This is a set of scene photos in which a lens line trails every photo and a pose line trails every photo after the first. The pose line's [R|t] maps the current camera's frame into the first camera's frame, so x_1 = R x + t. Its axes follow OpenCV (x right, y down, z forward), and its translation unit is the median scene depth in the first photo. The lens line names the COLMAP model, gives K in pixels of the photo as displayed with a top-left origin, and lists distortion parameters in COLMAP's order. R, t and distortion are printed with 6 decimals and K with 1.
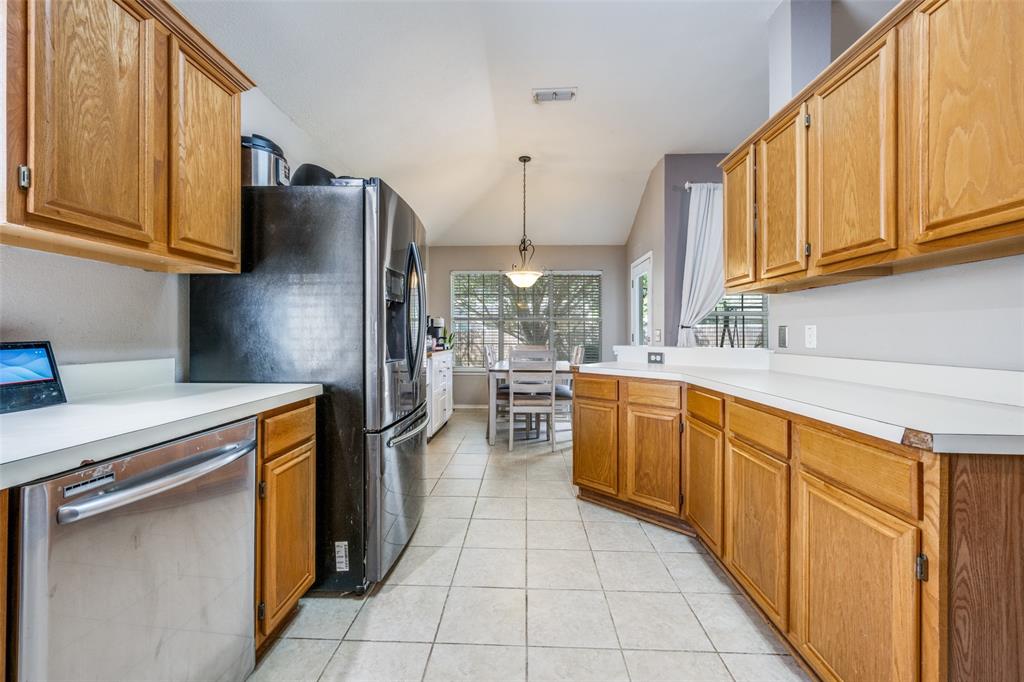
lens RADIAL K [[413.5, 0, 513.4], [0, 413.5, 335.0], [0, 0, 1]] dist [0.000051, 0.000086]
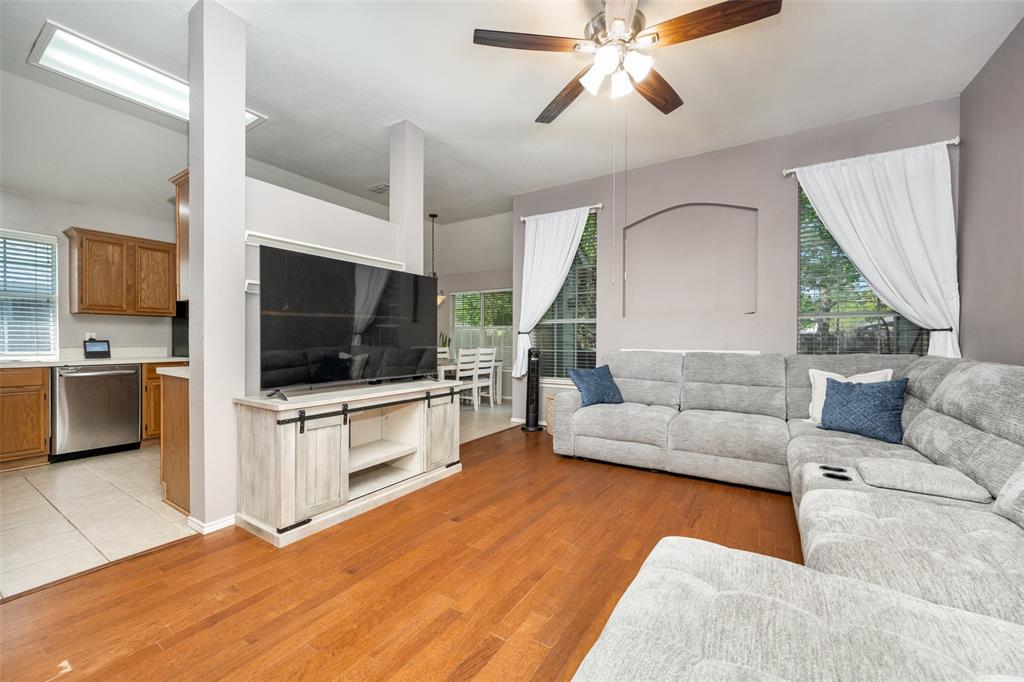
lens RADIAL K [[404.8, 0, 508.8], [0, 404.8, 345.0], [0, 0, 1]] dist [-0.002626, 0.000648]
pose [[0.864557, 0.001623, -0.502533, 3.479715], [0.001453, 0.999983, 0.005728, 0.037385], [0.502533, -0.005682, 0.864539, -0.266863]]
